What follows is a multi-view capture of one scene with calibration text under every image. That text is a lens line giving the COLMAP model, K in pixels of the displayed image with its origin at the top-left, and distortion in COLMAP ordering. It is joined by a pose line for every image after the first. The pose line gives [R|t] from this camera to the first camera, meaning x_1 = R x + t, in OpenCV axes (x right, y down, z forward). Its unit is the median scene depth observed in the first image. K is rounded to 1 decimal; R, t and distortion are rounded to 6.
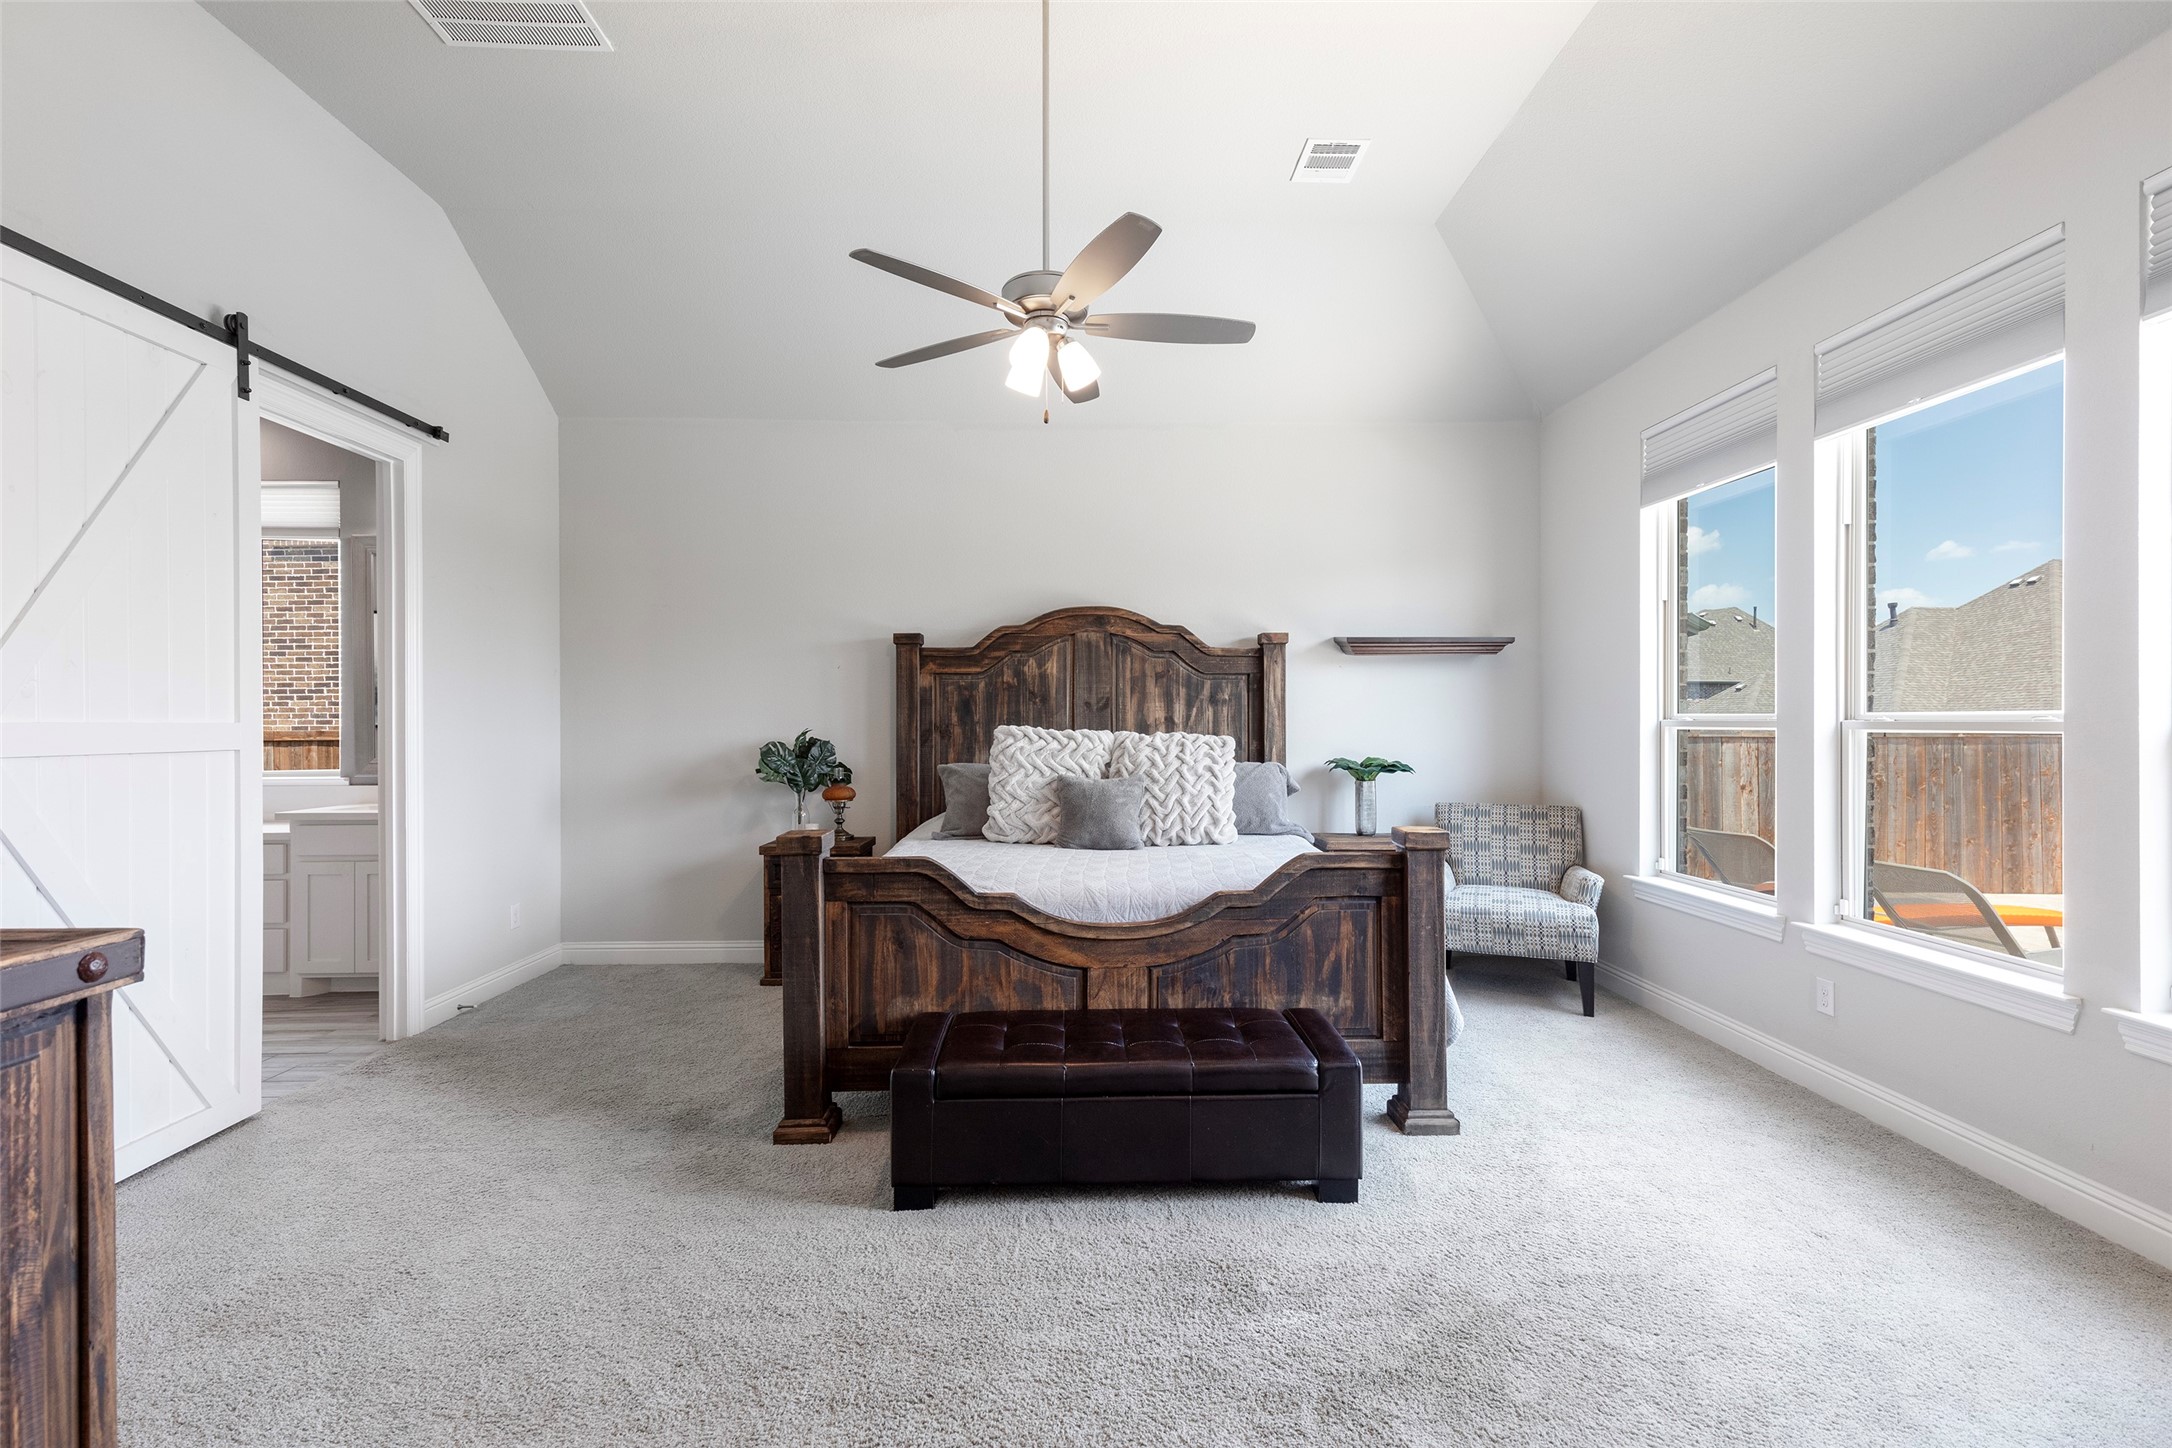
lens RADIAL K [[981.9, 0, 1097.3], [0, 981.9, 721.8], [0, 0, 1]] dist [0.012304, -0.000725]
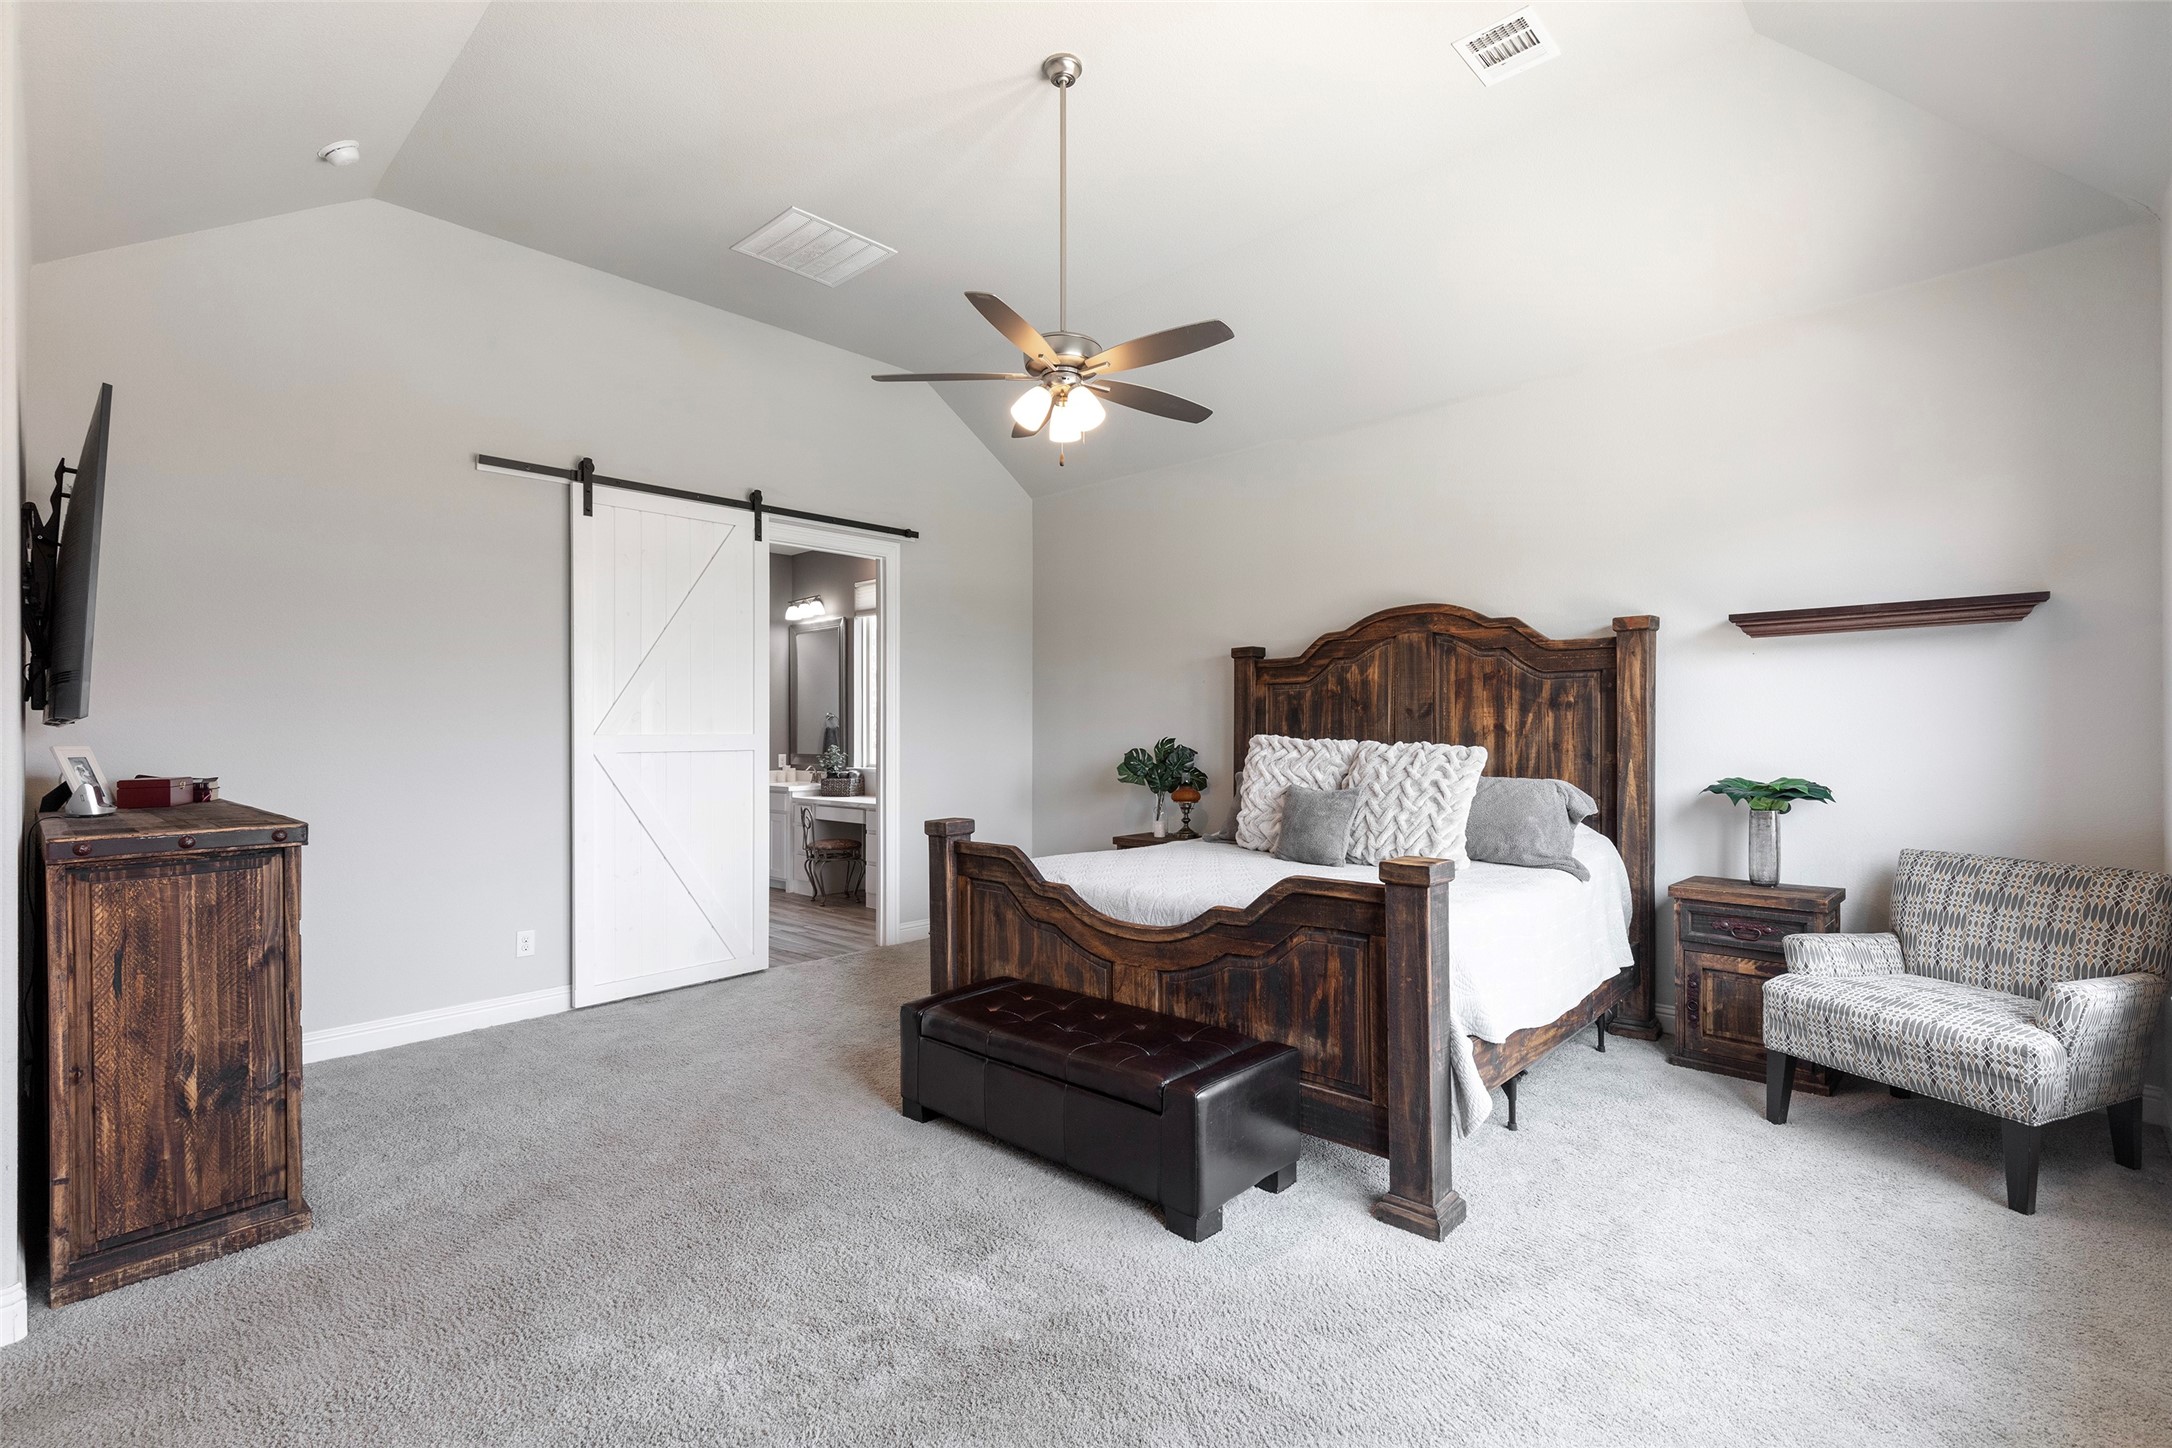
lens RADIAL K [[981.9, 0, 1089.1], [0, 981.9, 729.2], [0, 0, 1]] dist [0.012304, -0.000725]
pose [[0.708756, -0.005280, -0.705434, 0.519248], [0.005572, 0.999983, -0.001886, -0.000979], [0.705432, -0.002594, 0.708773, 0.158991]]
